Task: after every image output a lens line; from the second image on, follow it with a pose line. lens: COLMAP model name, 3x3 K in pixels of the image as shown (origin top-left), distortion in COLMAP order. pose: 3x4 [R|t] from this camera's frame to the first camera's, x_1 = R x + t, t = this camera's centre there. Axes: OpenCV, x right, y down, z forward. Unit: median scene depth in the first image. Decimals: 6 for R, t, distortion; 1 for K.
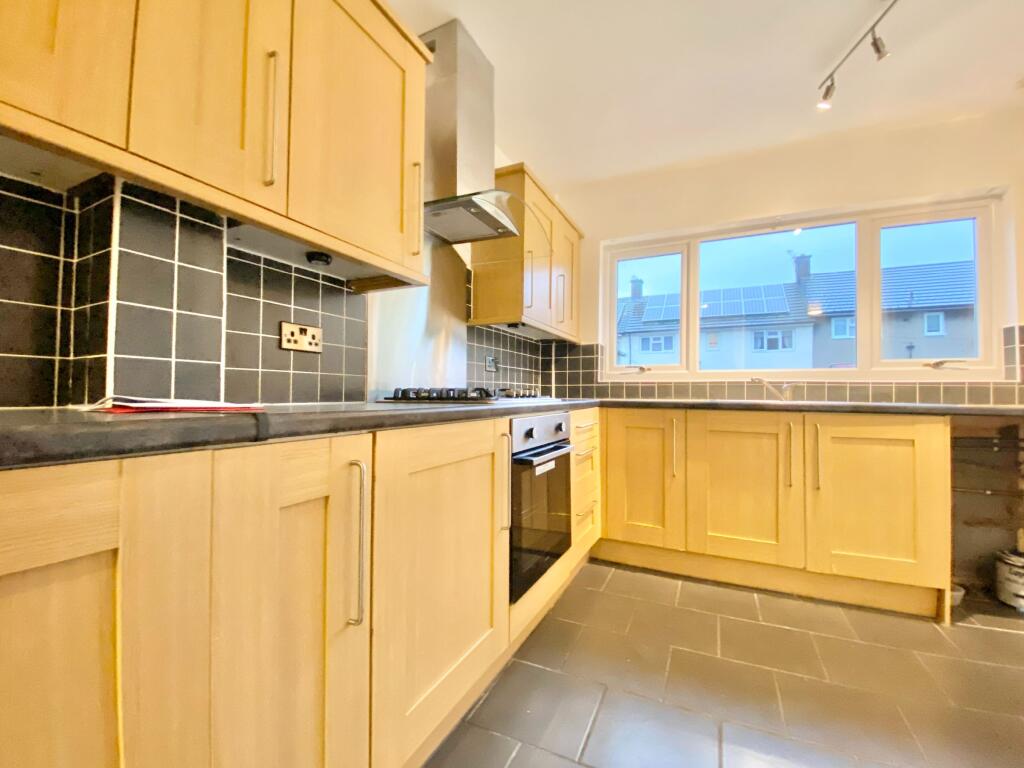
lens RADIAL K [[414.5, 0, 512.0], [0, 414.5, 384.0], [0, 0, 1]] dist [0.000285, -0.016303]
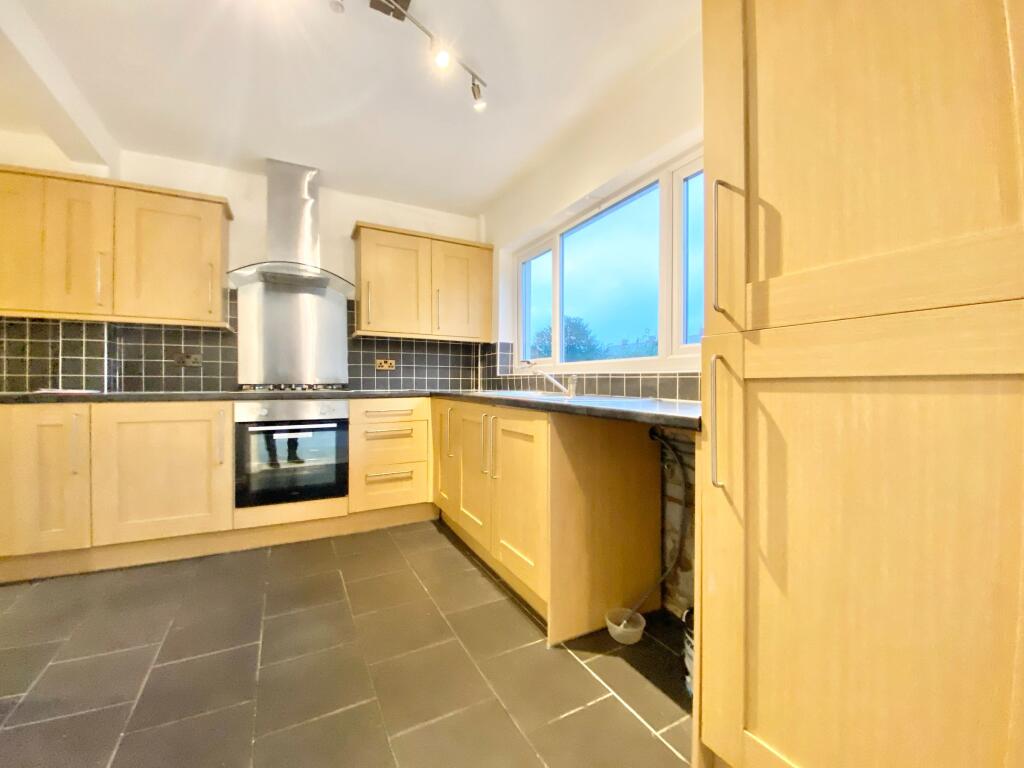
lens RADIAL K [[403.0, 0, 512.0], [0, 403.0, 384.0], [0, 0, 1]] dist [0.000887, 0.000050]
pose [[0.826178, -0.002180, -0.563405, 1.149577], [0.013802, 0.999771, 0.016370, 0.000162], [0.563240, -0.021300, 0.826018, 0.158903]]
